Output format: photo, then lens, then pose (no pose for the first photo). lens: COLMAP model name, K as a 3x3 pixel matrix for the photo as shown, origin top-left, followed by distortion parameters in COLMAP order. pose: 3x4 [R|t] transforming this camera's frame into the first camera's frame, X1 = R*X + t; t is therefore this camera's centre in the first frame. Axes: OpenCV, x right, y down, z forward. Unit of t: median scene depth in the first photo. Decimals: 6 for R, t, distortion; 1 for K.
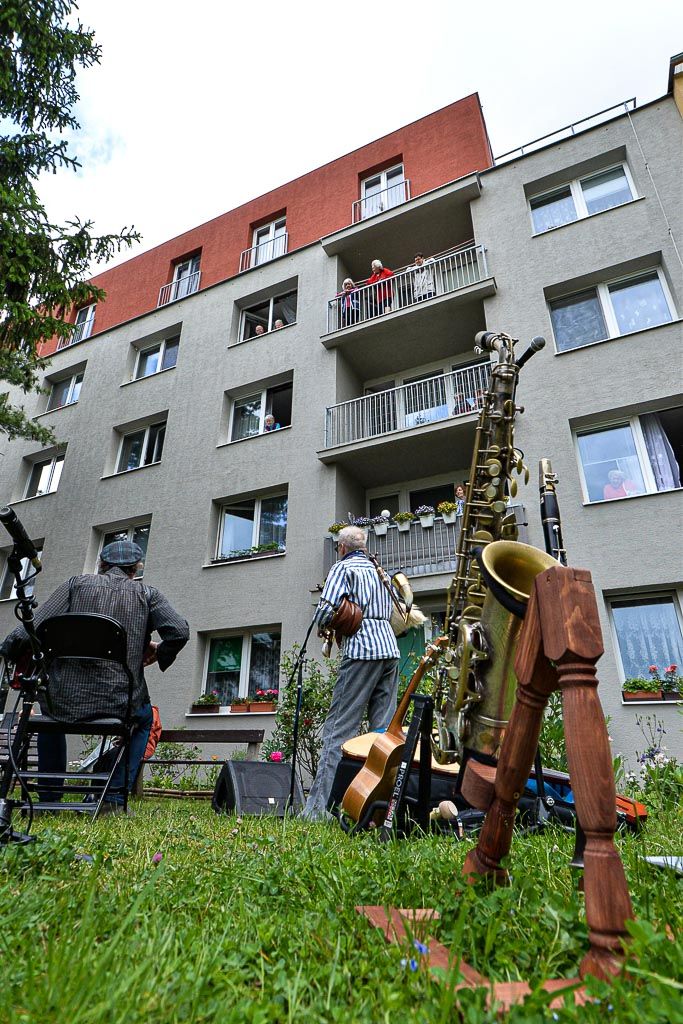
lens RADIAL K [[538.0, 0, 348.2], [0, 538.0, 509.7], [0, 0, 1]] dist [0.001853, -0.018528]
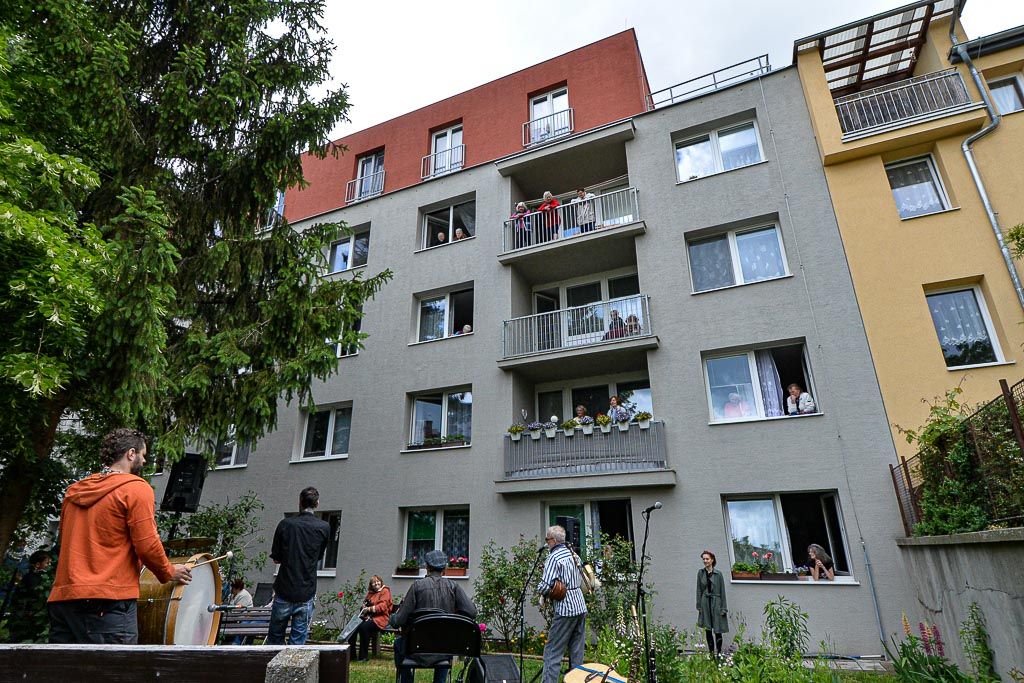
lens RADIAL K [[538.0, 0, 512.0], [0, 538.0, 341.5], [0, 0, 1]] dist [0.001853, -0.018528]
pose [[0.999390, 0.006602, 0.034282, -0.060544], [-0.008307, 0.998723, 0.049839, -0.195254], [-0.033909, -0.050094, 0.998169, -0.195831]]
